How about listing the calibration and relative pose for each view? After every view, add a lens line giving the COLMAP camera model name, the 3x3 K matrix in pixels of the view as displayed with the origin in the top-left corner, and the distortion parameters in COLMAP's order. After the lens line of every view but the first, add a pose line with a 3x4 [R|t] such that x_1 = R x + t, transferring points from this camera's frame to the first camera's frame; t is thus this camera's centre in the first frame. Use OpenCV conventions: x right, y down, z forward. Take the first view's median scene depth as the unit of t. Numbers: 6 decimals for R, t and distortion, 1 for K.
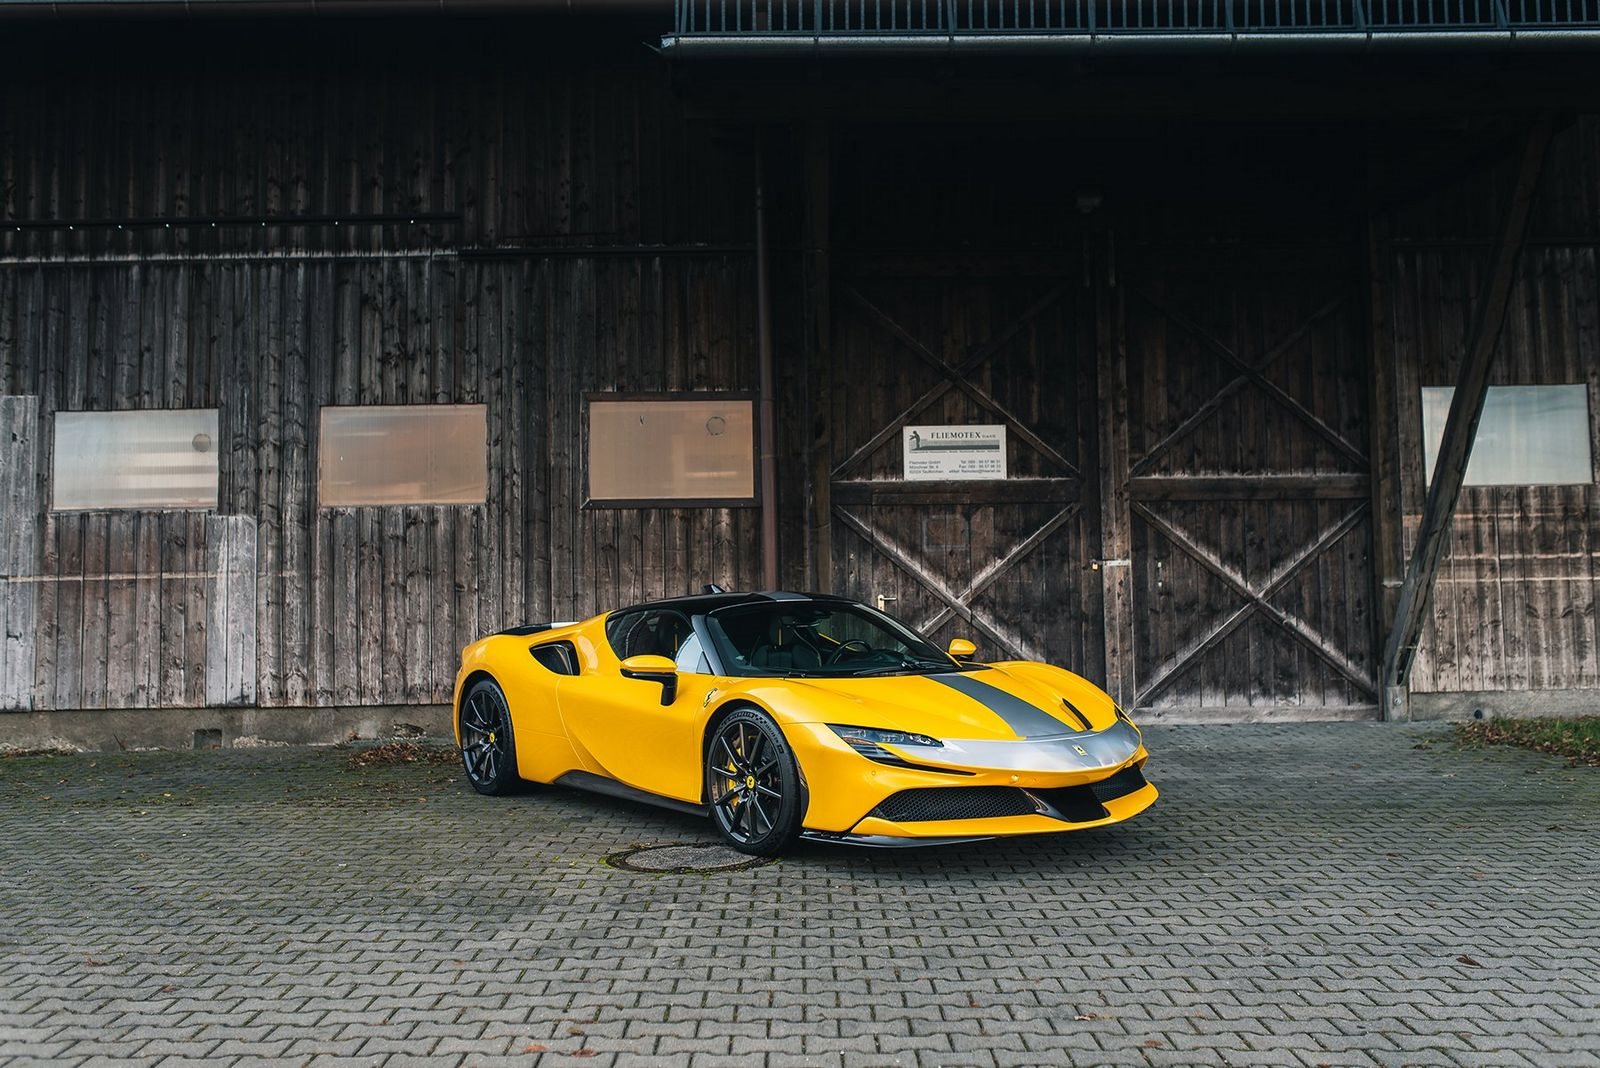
lens RADIAL K [[1509.8, 0, 800.0], [0, 1509.8, 534.0], [0, 0, 1]] dist [-0.000012, 0.001543]
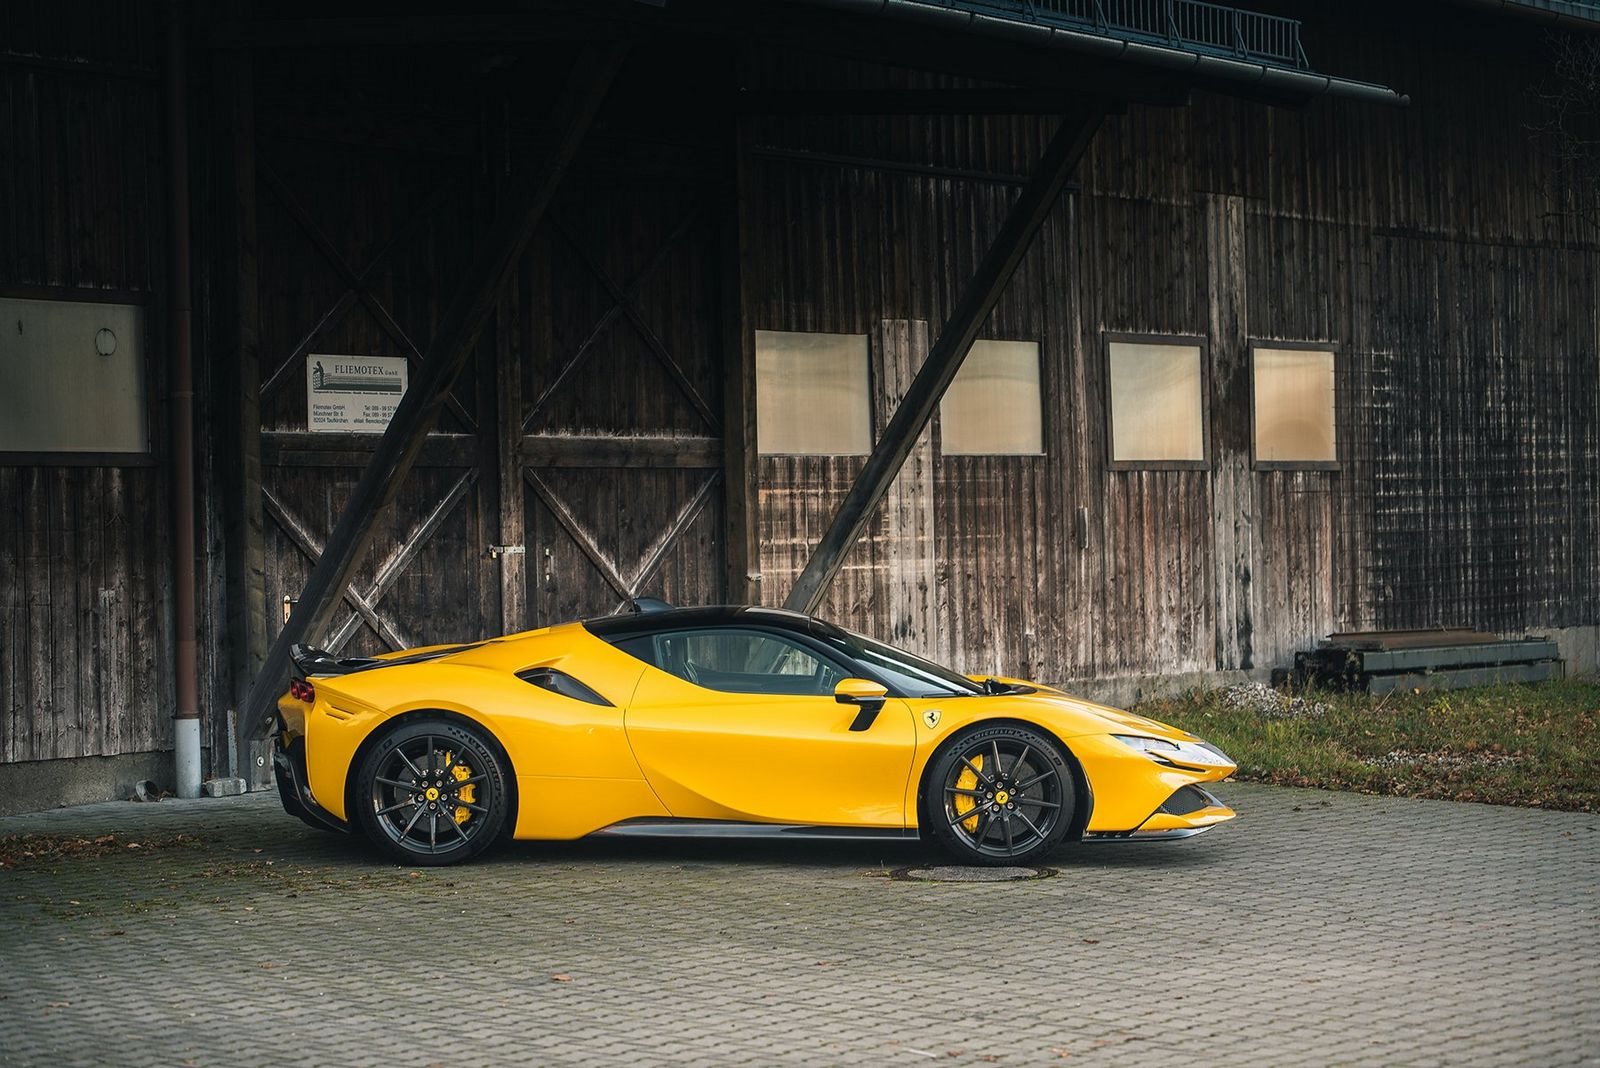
lens RADIAL K [[3845.3, 0, 800.0], [0, 3845.3, 534.0], [0, 0, 1]] dist [-0.027601, 0.120598]
pose [[0.595799, 0.001973, 0.803131, -1.228905], [-0.038572, 0.998913, 0.026161, -0.043817], [-0.802207, -0.046565, 0.595228, -0.247279]]
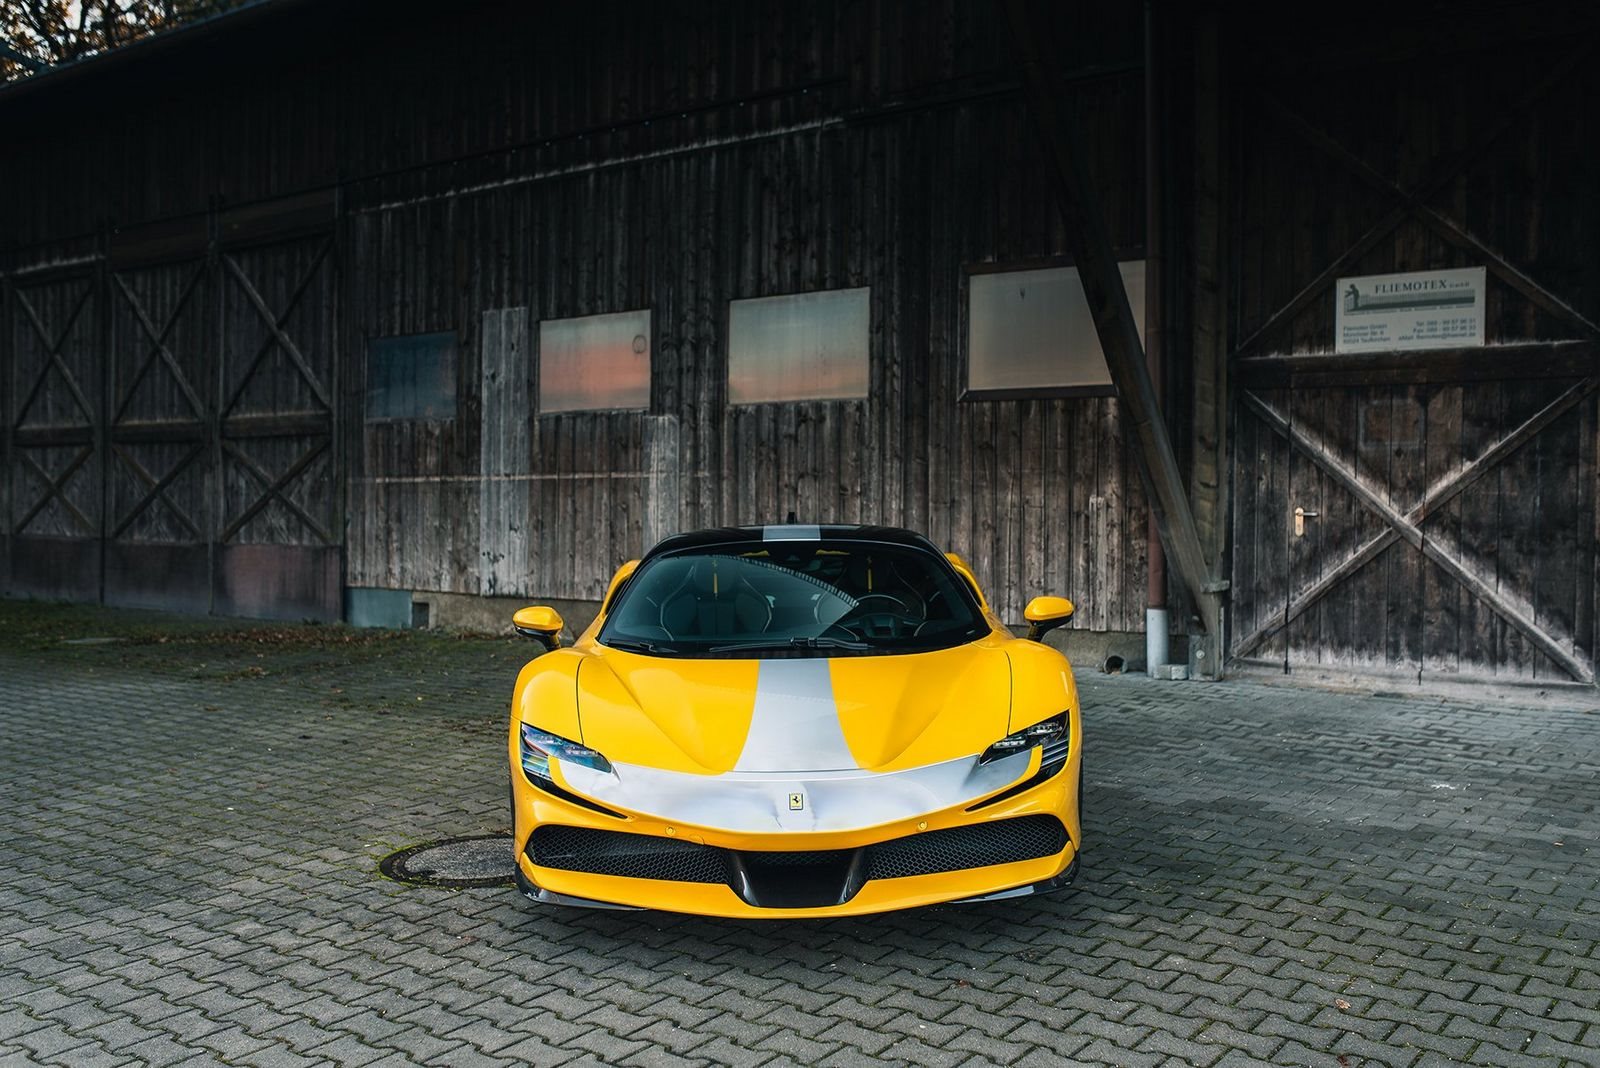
lens RADIAL K [[1509.8, 0, 800.0], [0, 1509.8, 534.0], [0, 0, 1]] dist [-0.000012, 0.001543]
pose [[0.796127, 0.031686, -0.604300, 0.308879], [0.025103, 0.996039, 0.085297, -0.017219], [0.604609, -0.083077, 0.792178, 0.252558]]
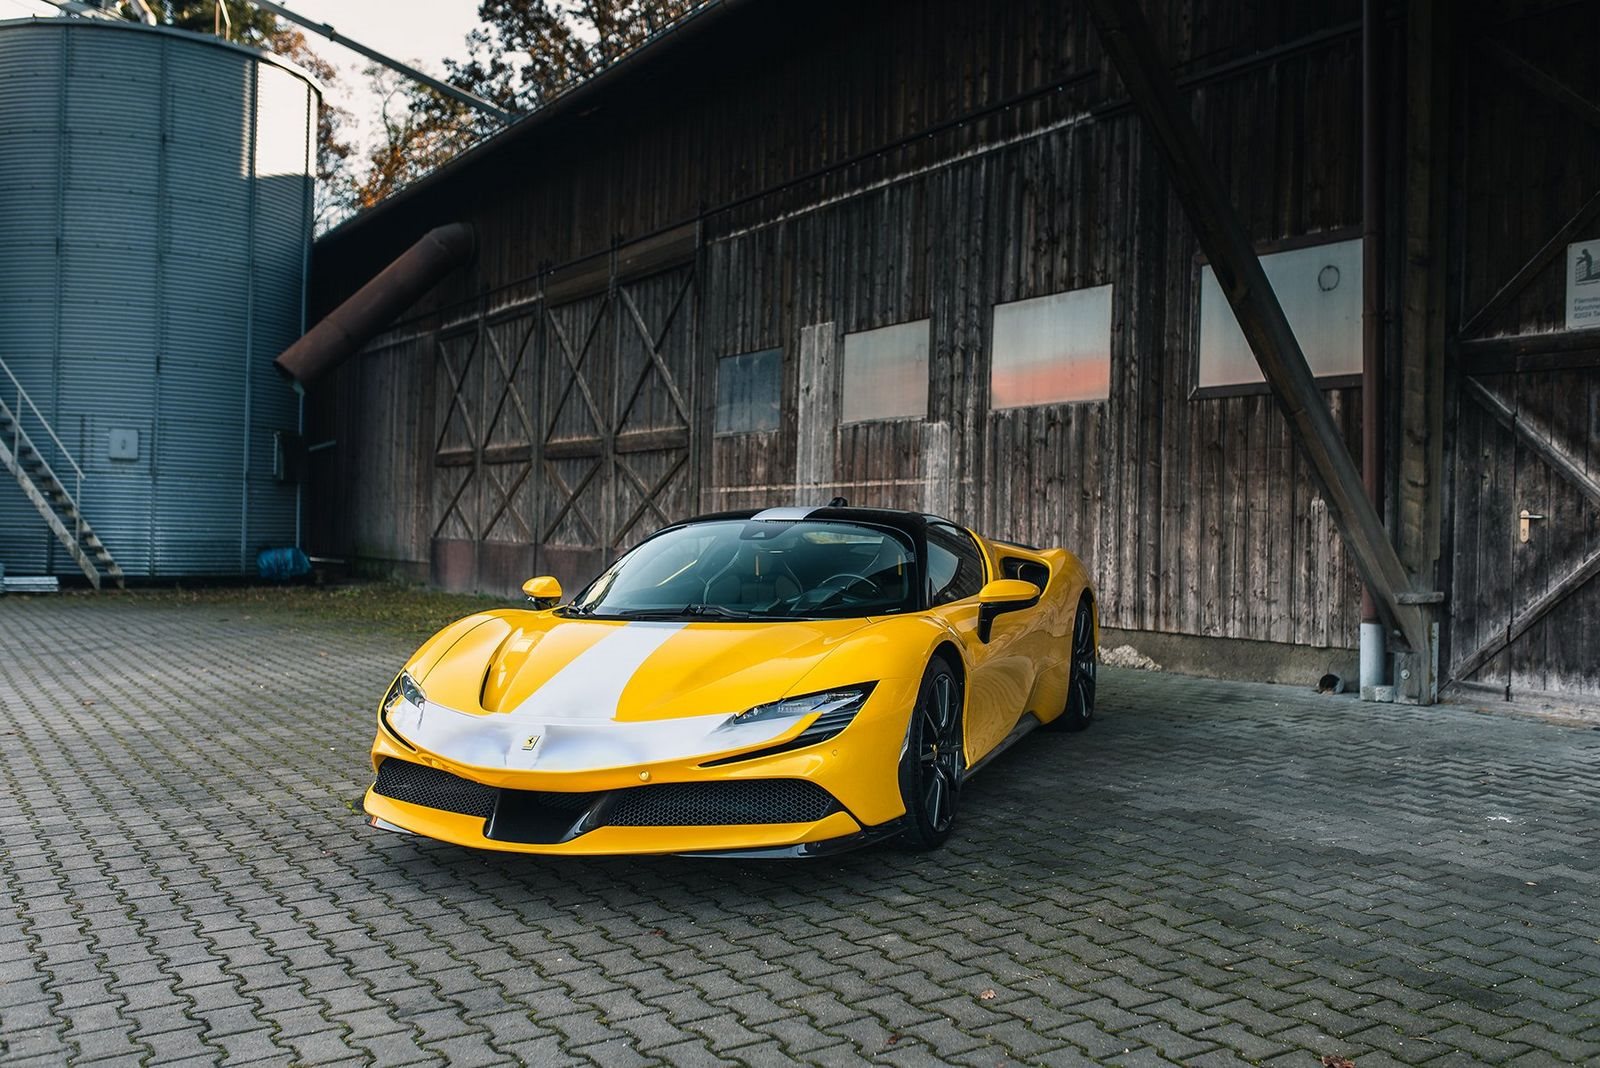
lens RADIAL K [[1509.8, 0, 800.0], [0, 1509.8, 534.0], [0, 0, 1]] dist [-0.000012, 0.001543]
pose [[0.518868, 0.028135, -0.854391, 0.446532], [0.031390, 0.998157, 0.051932, 0.006740], [0.854278, -0.053765, 0.517029, 0.393684]]
